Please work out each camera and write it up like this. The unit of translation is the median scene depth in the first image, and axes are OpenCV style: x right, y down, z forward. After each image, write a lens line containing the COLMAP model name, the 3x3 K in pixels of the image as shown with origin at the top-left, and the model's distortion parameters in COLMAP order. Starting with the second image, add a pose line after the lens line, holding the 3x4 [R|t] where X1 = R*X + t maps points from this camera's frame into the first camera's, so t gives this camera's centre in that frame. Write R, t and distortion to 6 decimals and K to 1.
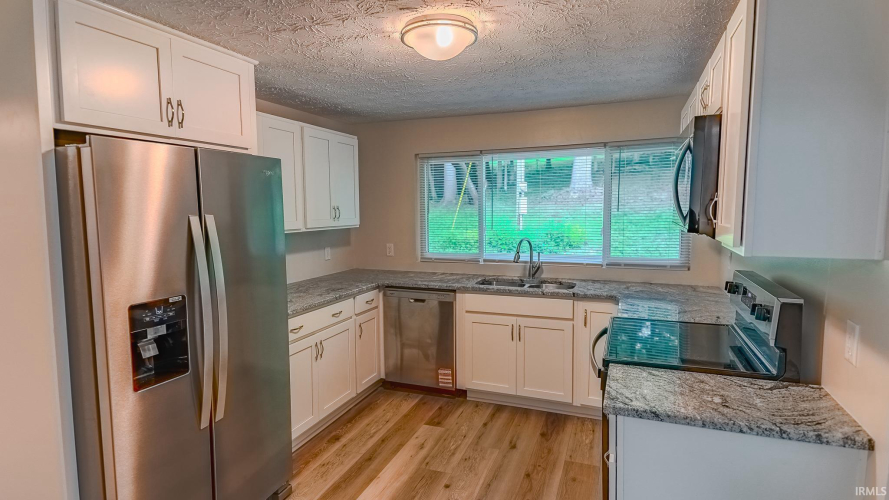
lens RADIAL K [[477.6, 0, 447.3], [0, 477.6, 247.6], [0, 0, 1]] dist [0.066495, -0.017095]
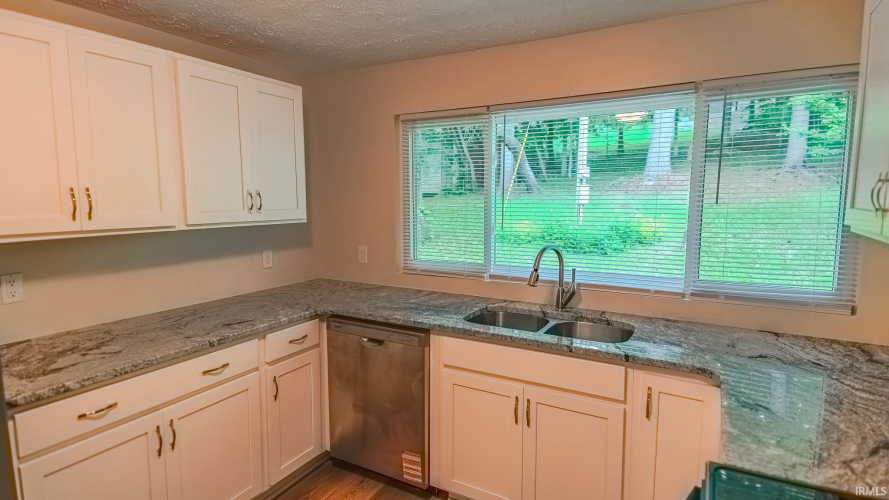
lens RADIAL K [[477.6, 0, 444.6], [0, 477.6, 246.5], [0, 0, 1]] dist [0.066495, -0.017095]
pose [[0.989825, 0.024216, -0.140213, 0.124539], [-0.021125, 0.999501, 0.023490, -0.033152], [0.140712, -0.020289, 0.989843, 0.404624]]
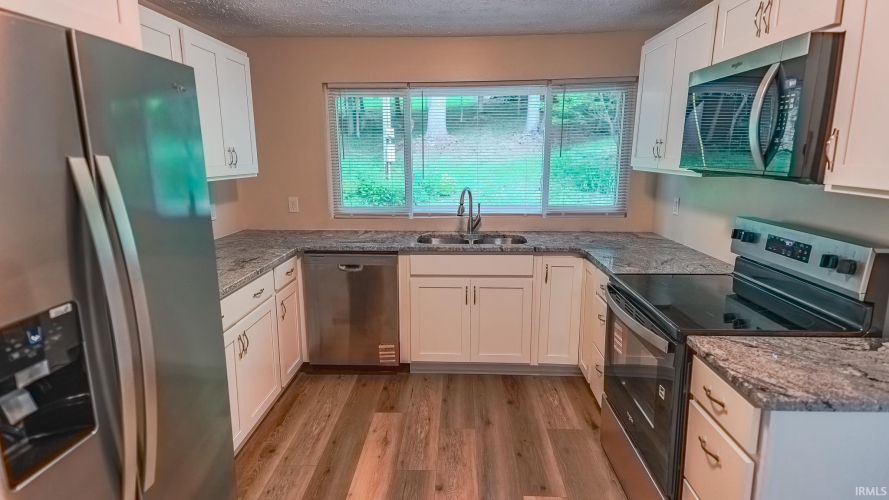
lens RADIAL K [[477.6, 0, 445.0], [0, 477.6, 246.7], [0, 0, 1]] dist [0.066495, -0.017095]
pose [[0.949123, -0.056367, 0.309821, -0.168188], [0.023901, 0.993906, 0.107607, -0.008178], [-0.313998, -0.094727, 0.944686, 0.182653]]
